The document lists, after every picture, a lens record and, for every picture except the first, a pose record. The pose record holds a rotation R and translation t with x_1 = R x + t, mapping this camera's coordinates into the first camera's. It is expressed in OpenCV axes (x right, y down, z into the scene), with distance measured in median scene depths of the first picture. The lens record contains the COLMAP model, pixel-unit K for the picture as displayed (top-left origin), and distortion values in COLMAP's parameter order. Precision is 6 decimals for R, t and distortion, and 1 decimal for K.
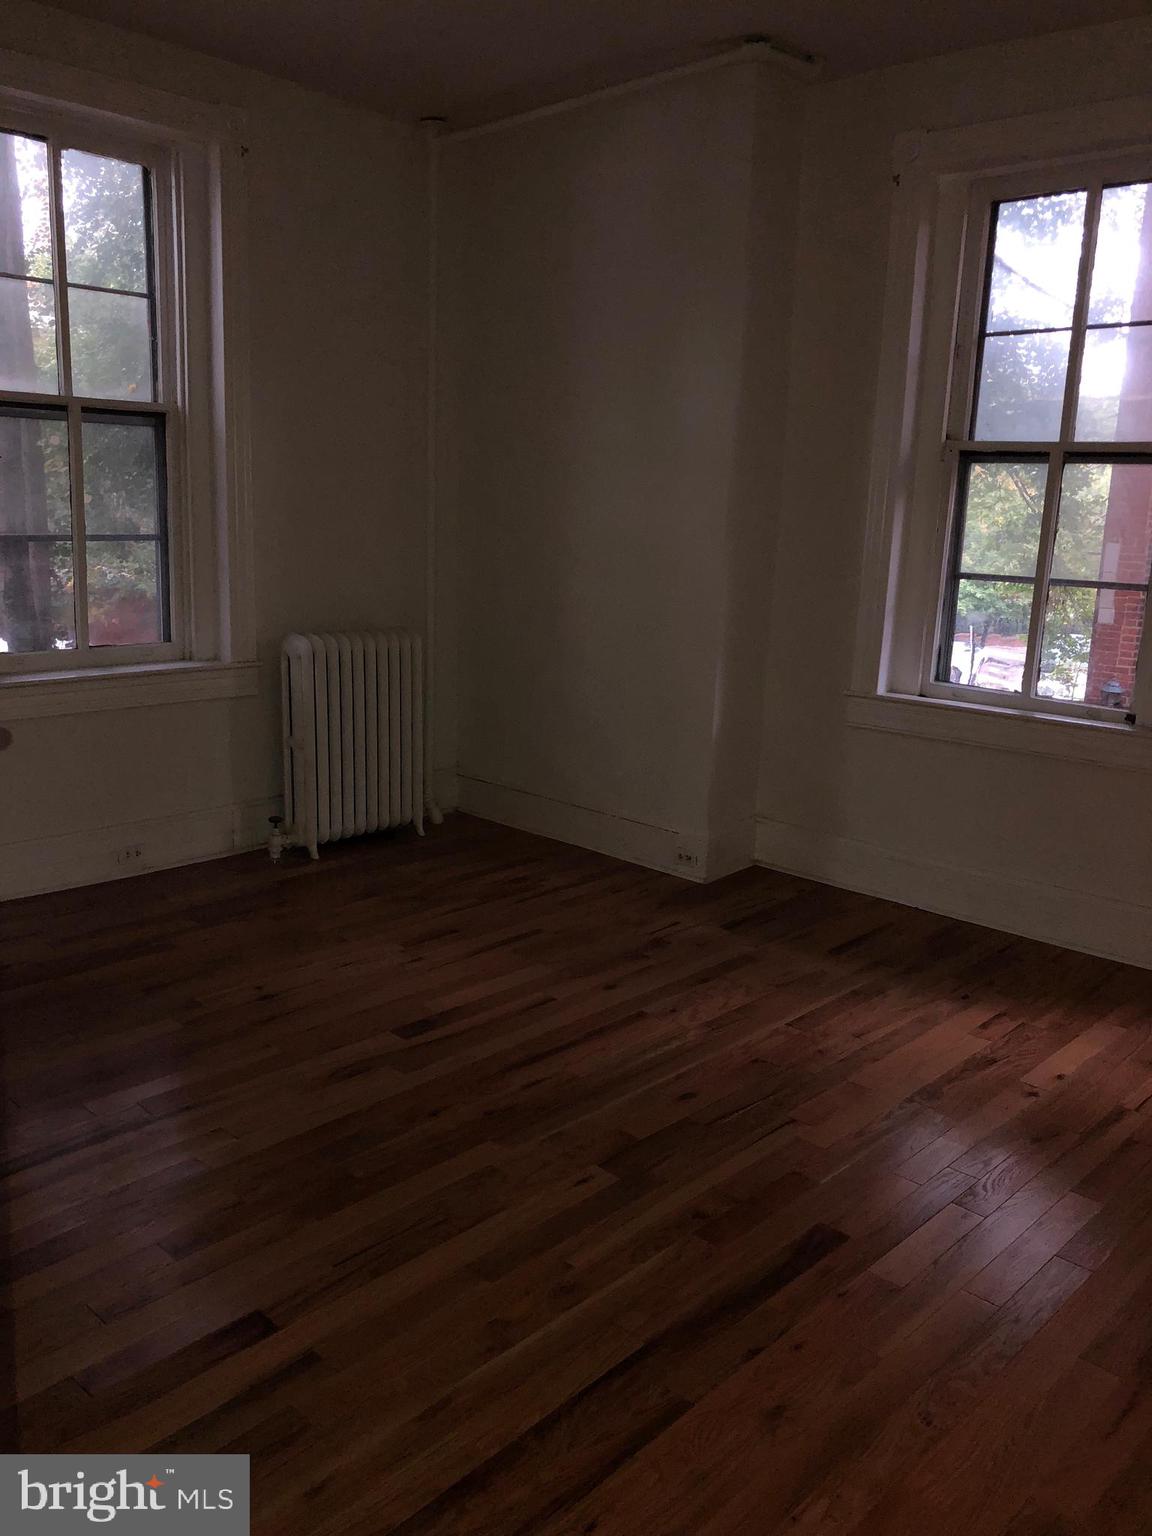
lens RADIAL K [[1268.9, 0, 573.0], [0, 1268.9, 769.3], [0, 0, 1]] dist [-0.001268, 0.007328]
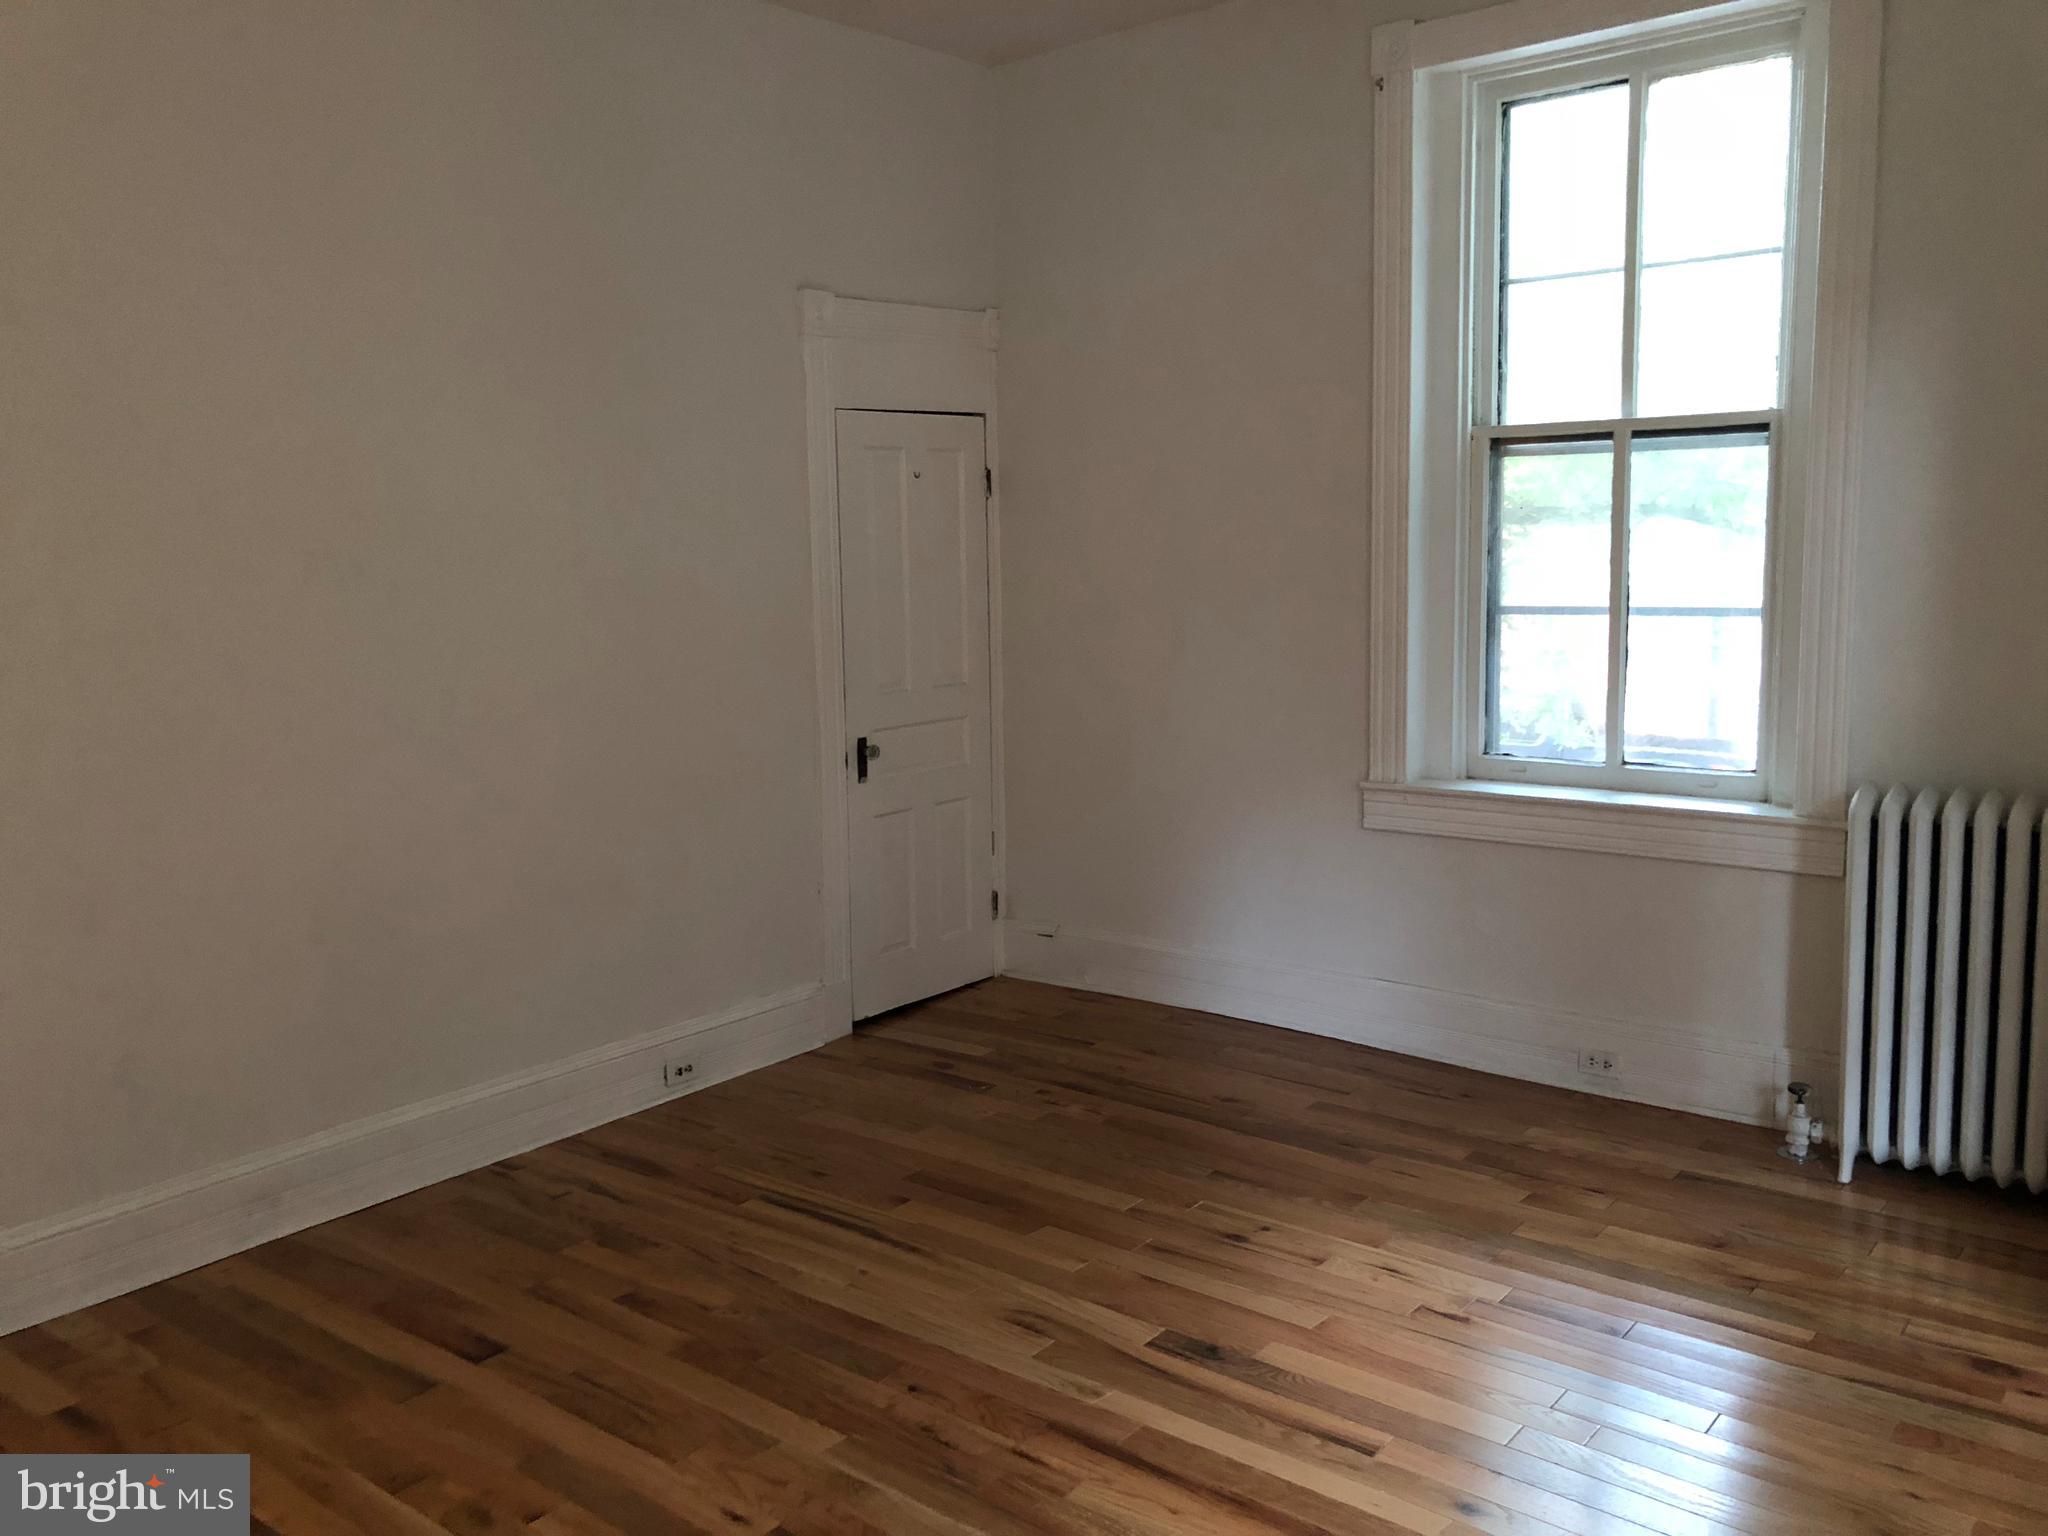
lens RADIAL K [[1691.9, 0, 1021.4], [0, 1691.9, 762.7], [0, 0, 1]] dist [-0.001268, 0.007328]
pose [[0.072341, 0.105501, -0.991784, 0.700773], [-0.194899, 0.976715, 0.089682, -0.151468], [0.978152, 0.186810, 0.091219, 0.777136]]
